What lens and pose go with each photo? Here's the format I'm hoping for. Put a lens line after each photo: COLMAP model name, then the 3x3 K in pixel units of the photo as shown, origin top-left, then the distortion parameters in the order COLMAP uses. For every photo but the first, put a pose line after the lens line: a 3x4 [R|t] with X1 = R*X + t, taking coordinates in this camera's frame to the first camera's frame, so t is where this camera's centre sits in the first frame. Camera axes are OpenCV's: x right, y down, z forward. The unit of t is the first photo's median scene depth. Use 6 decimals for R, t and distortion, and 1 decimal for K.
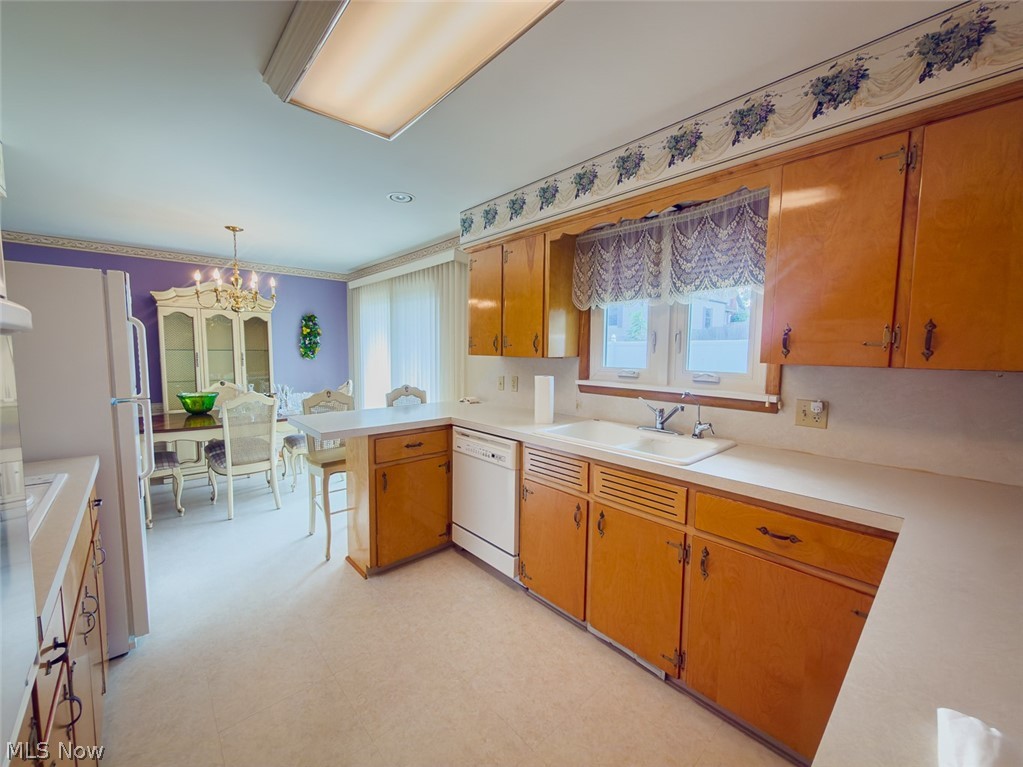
lens RADIAL K [[409.7, 0, 508.8], [0, 409.7, 381.4], [0, 0, 1]] dist [-0.002057, -0.000732]
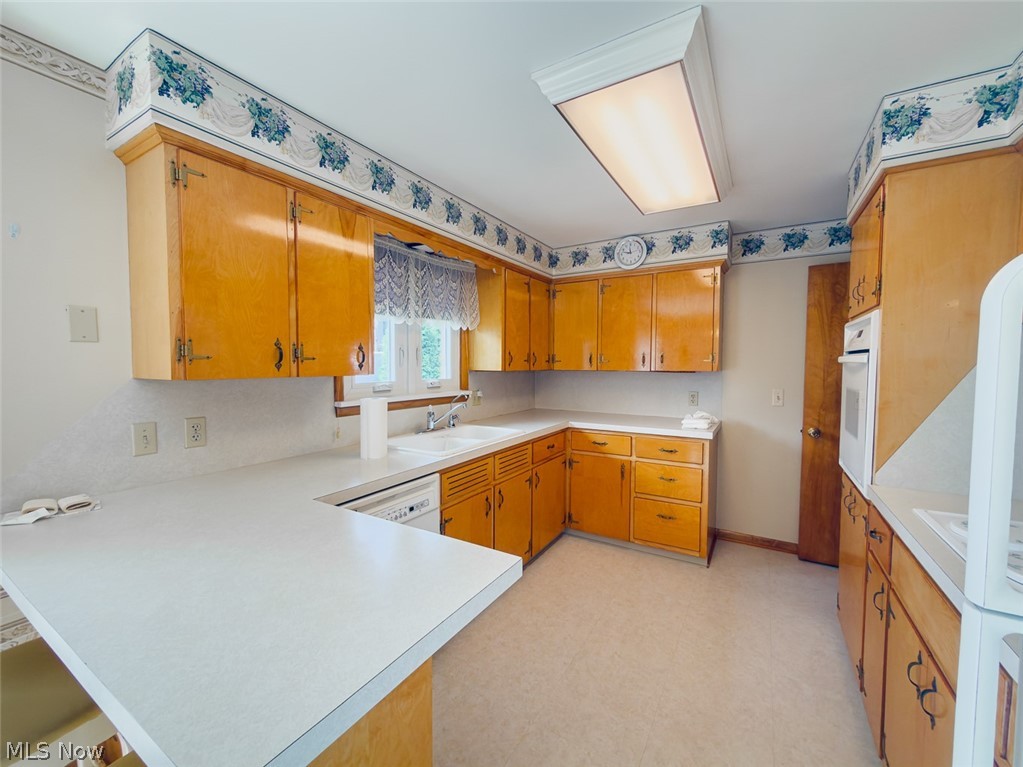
lens RADIAL K [[409.7, 0, 511.9], [0, 409.7, 384.3], [0, 0, 1]] dist [-0.002057, -0.000732]
pose [[-0.289302, -0.058039, 0.955477, -0.793156], [0.073148, 0.993901, 0.082521, -0.091475], [-0.954439, 0.093765, -0.283292, 1.024123]]
